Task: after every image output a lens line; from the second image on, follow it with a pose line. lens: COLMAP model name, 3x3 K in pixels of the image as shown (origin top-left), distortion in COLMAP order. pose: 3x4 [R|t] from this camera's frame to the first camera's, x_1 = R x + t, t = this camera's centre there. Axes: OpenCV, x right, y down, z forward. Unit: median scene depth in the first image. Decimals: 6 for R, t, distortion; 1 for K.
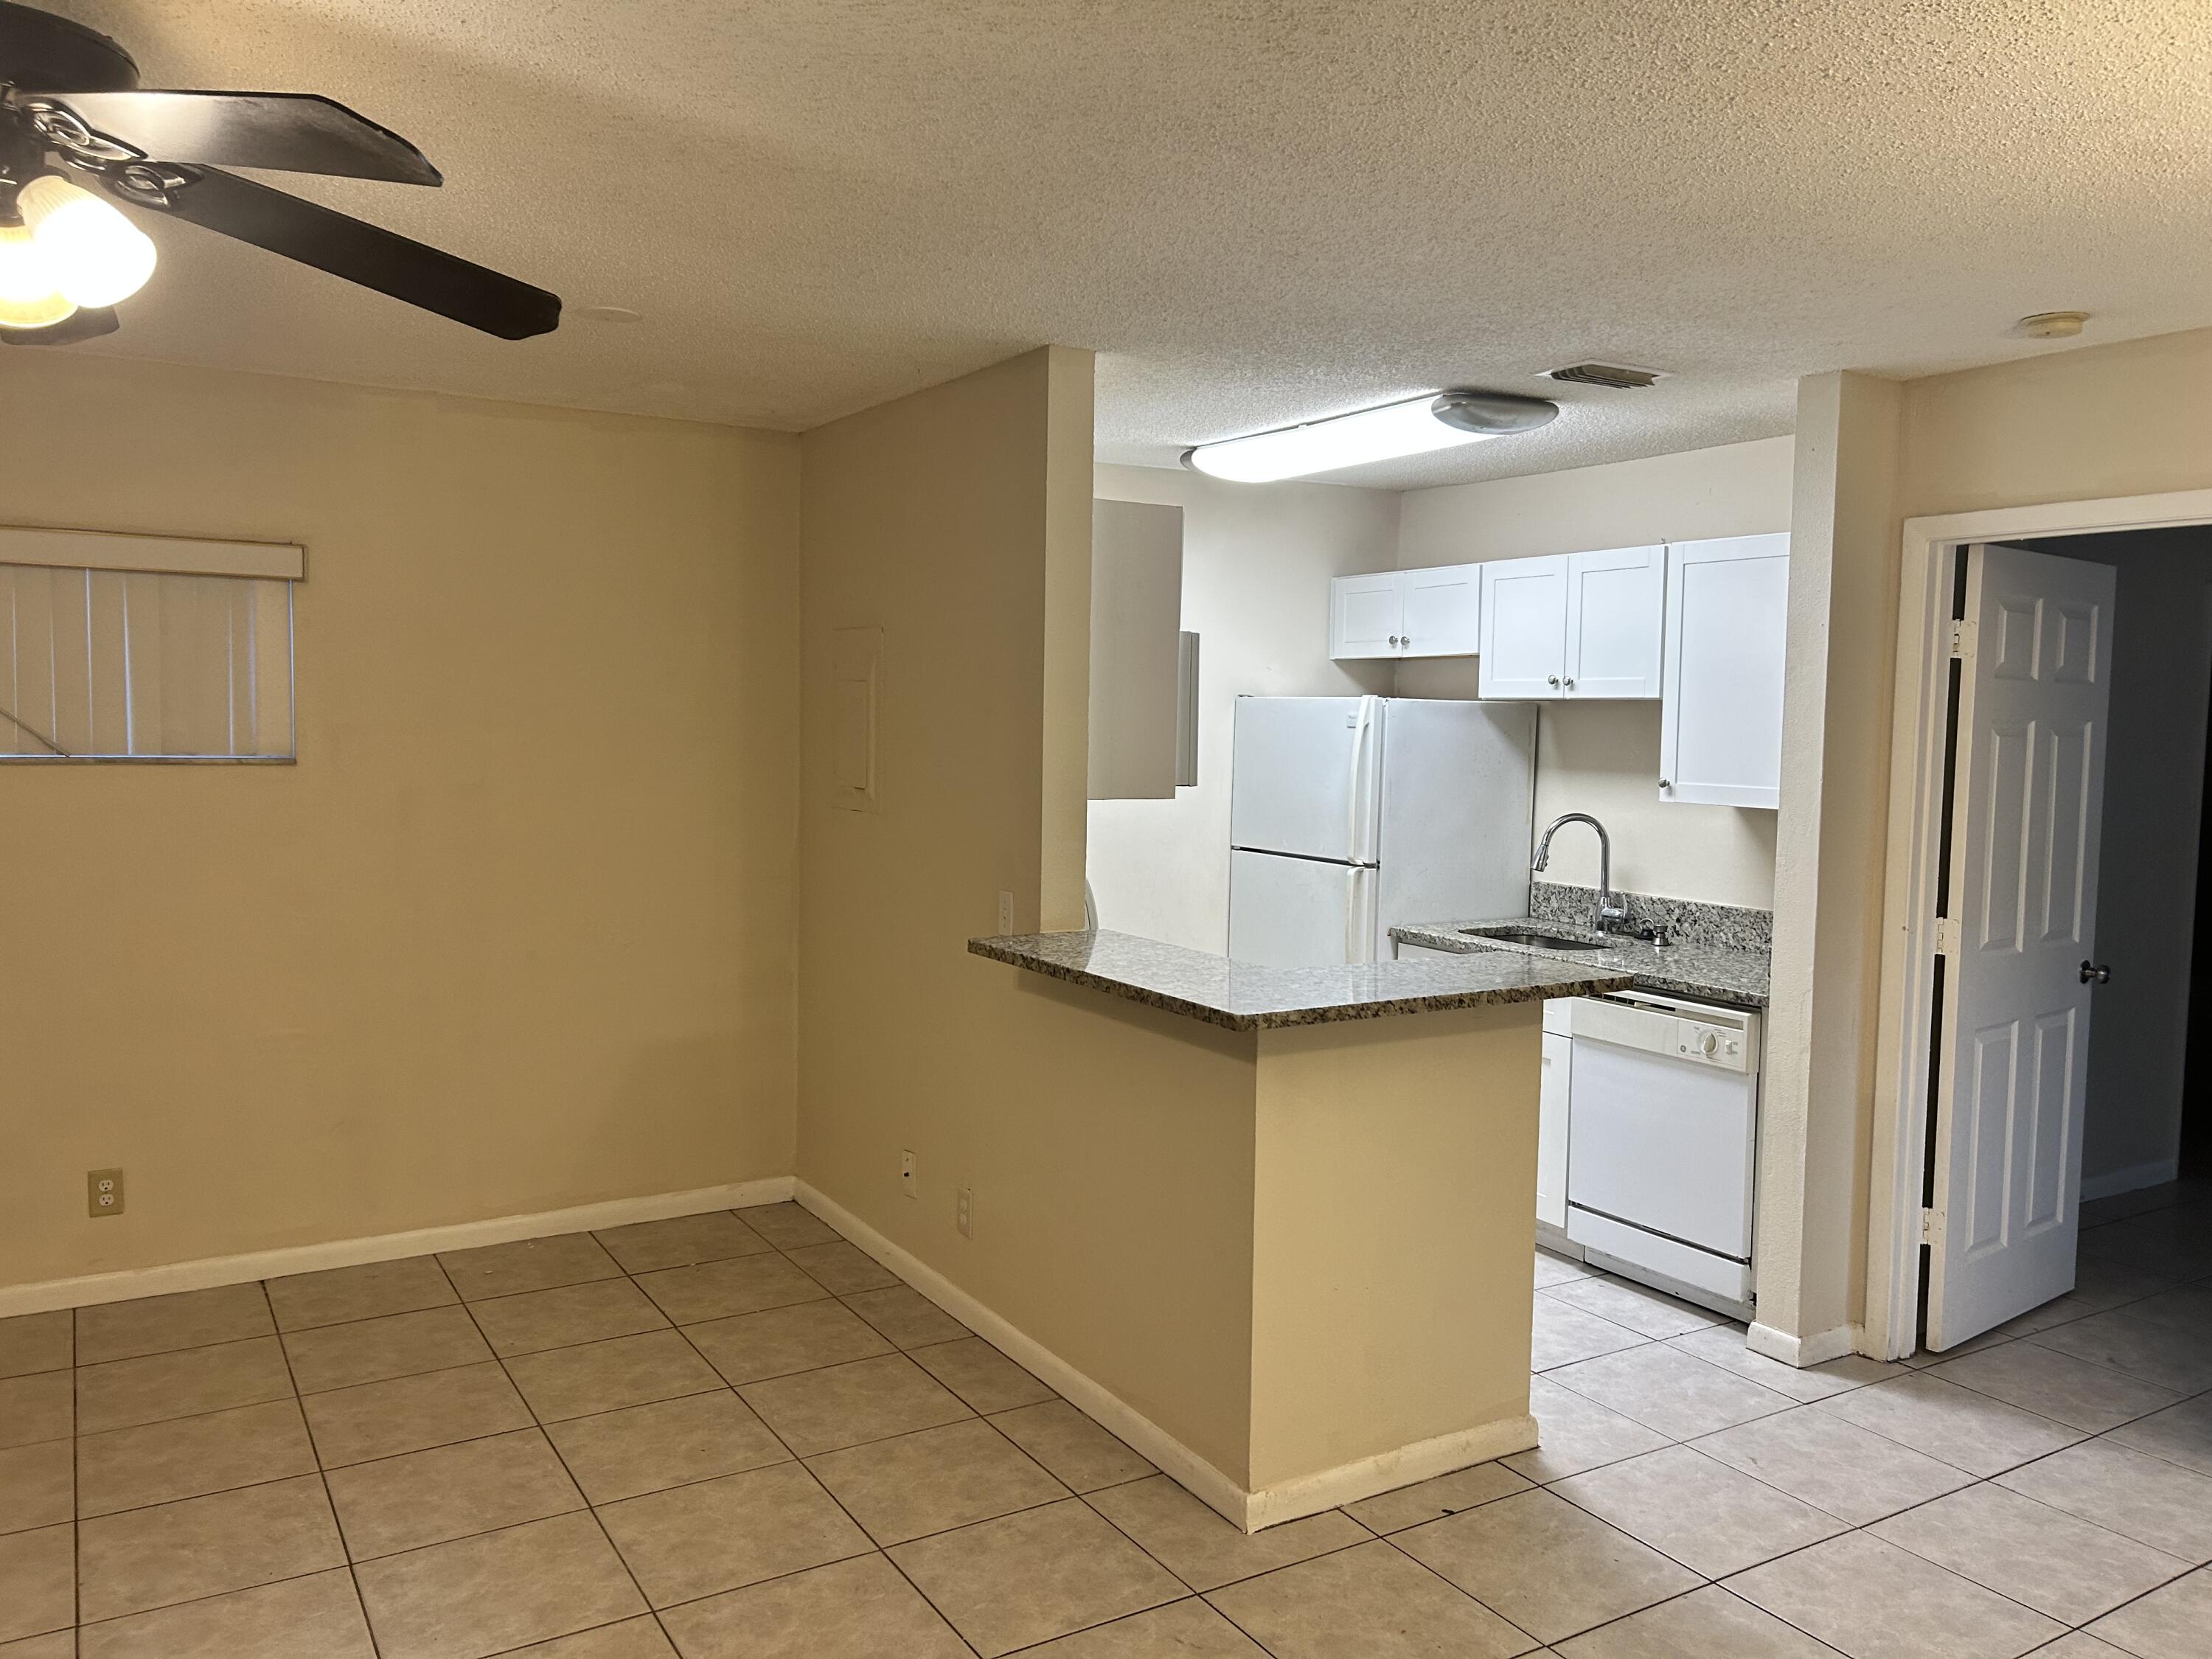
lens RADIAL K [[1648.2, 0, 1106.0], [0, 1648.2, 829.5], [0, 0, 1]] dist [0.001556, -0.003616]
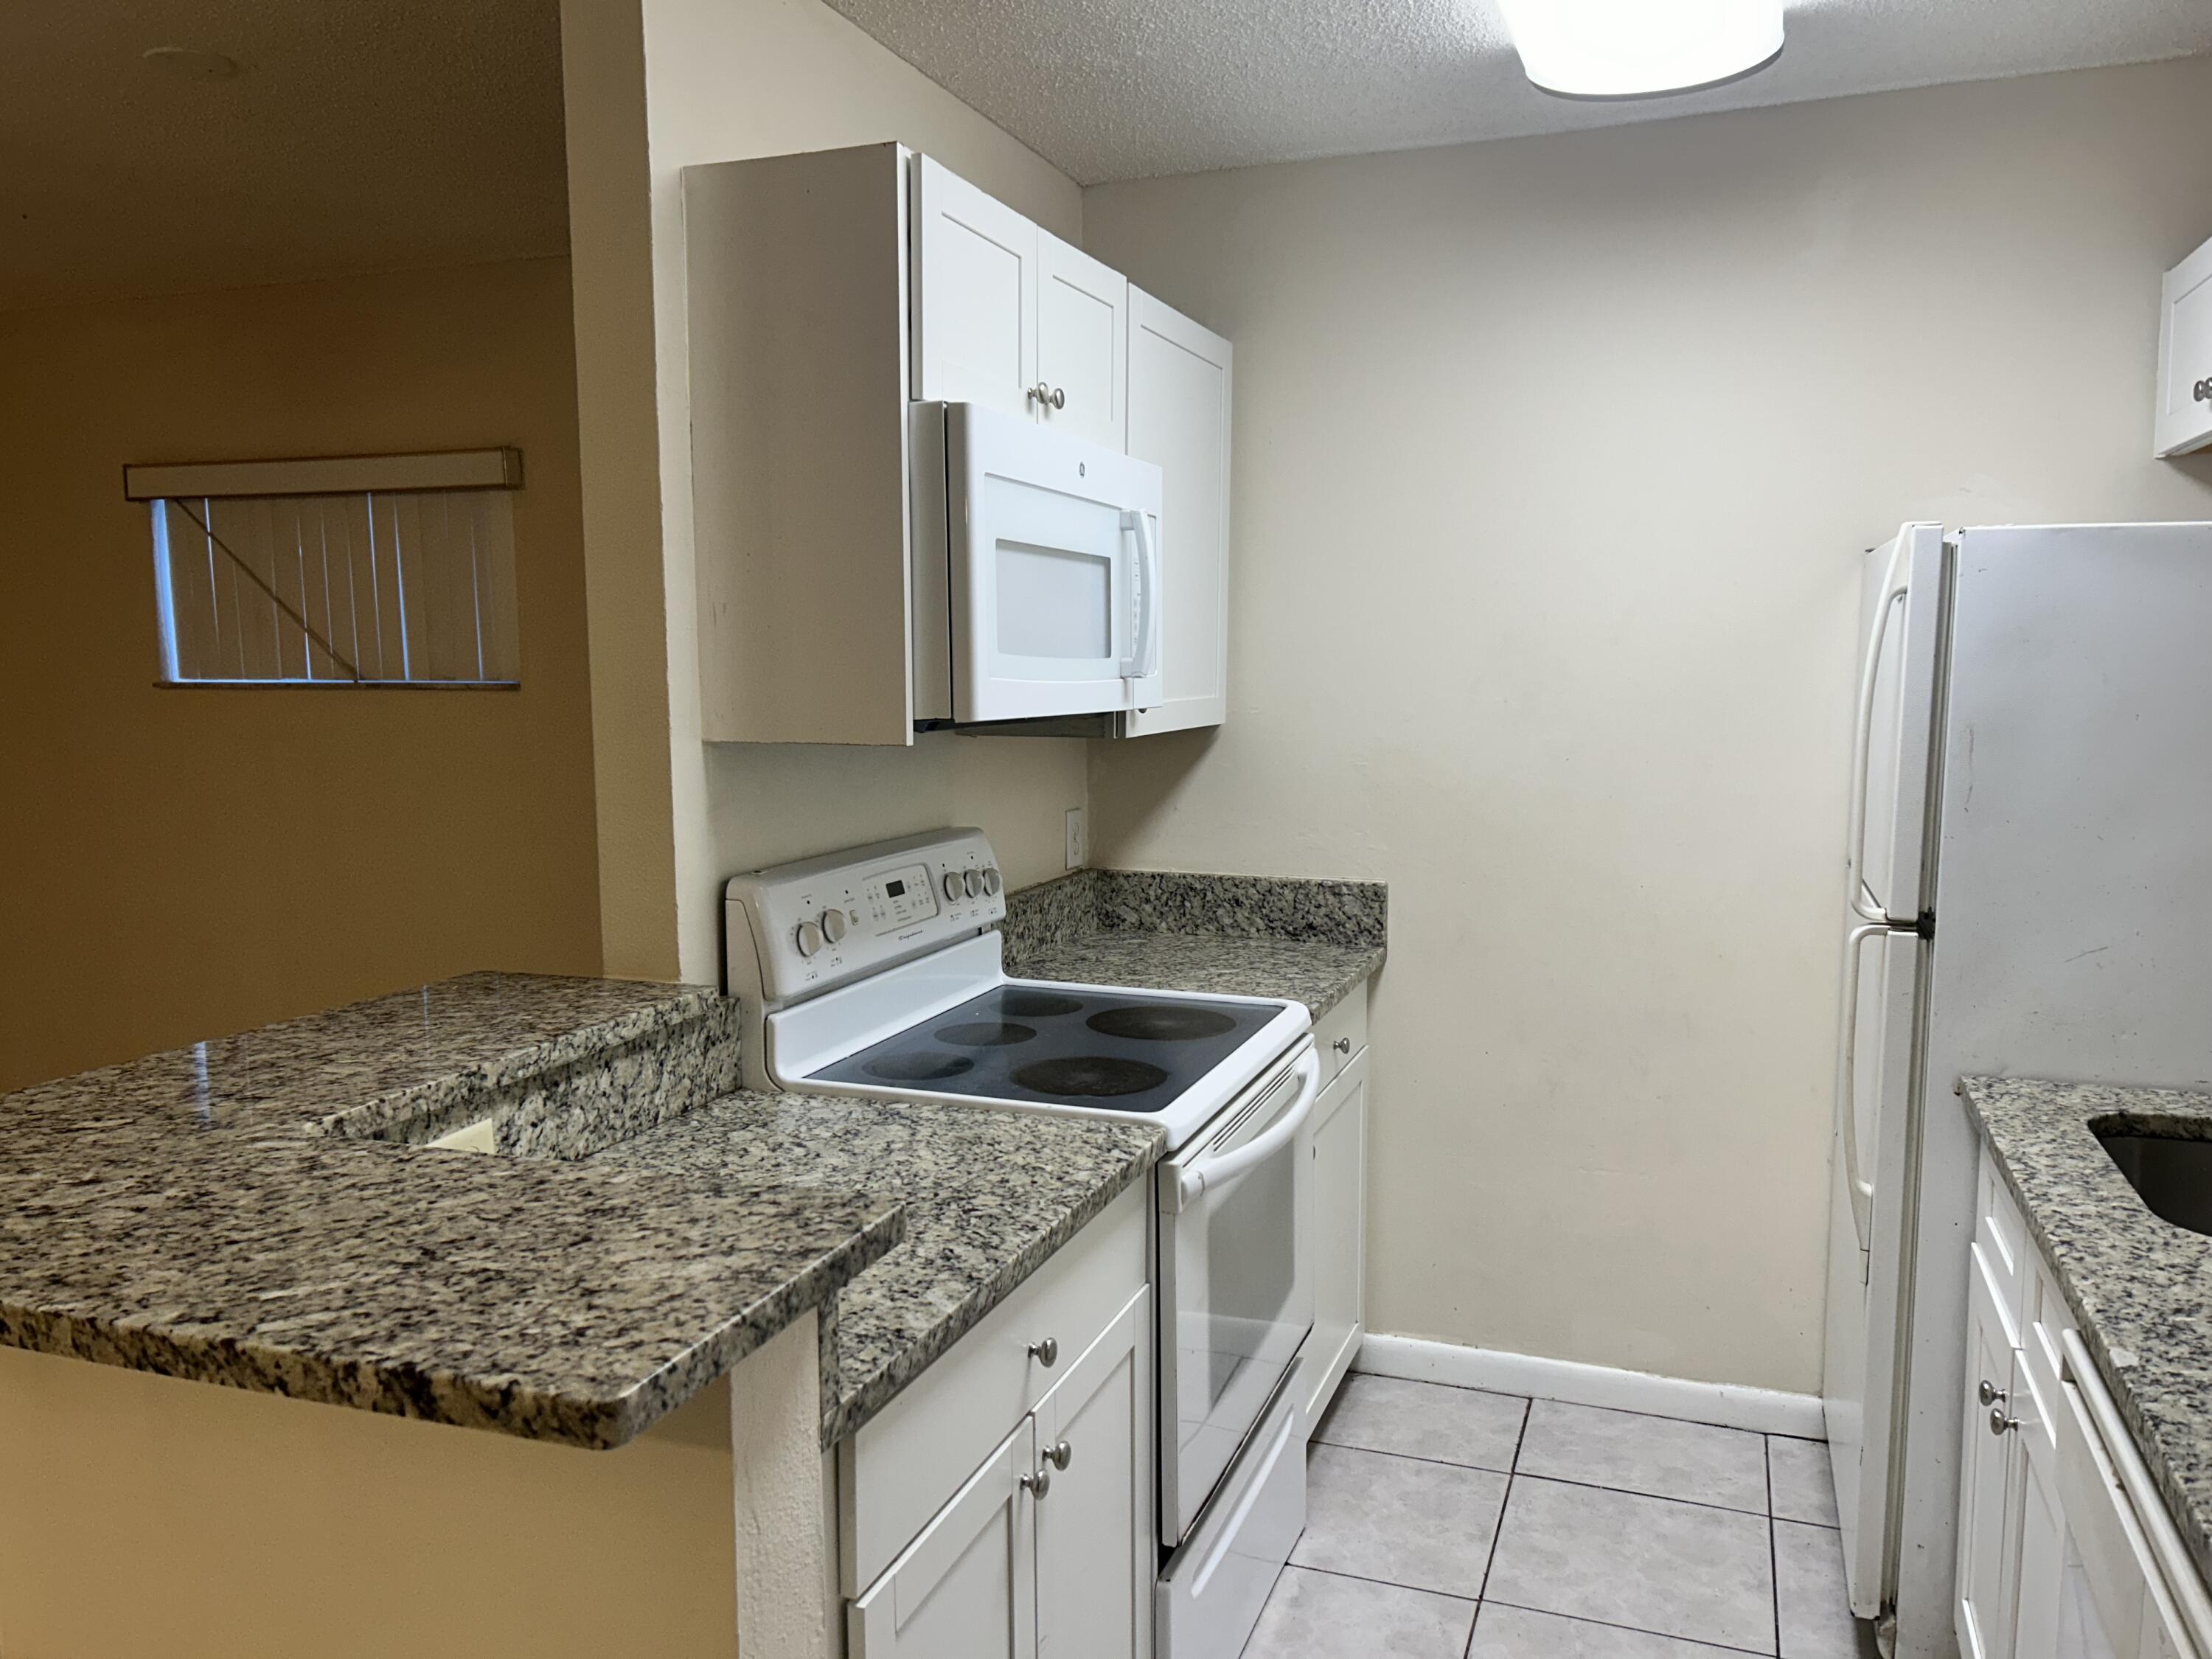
lens RADIAL K [[1684.2, 0, 1106.0], [0, 1684.2, 829.5], [0, 0, 1]] dist [0.048447, 0.000418]
pose [[0.622237, 0.059853, -0.780538, 0.514481], [-0.037341, 0.998207, 0.046776, -0.021636], [0.781938, 0.000040, 0.623356, 0.768790]]
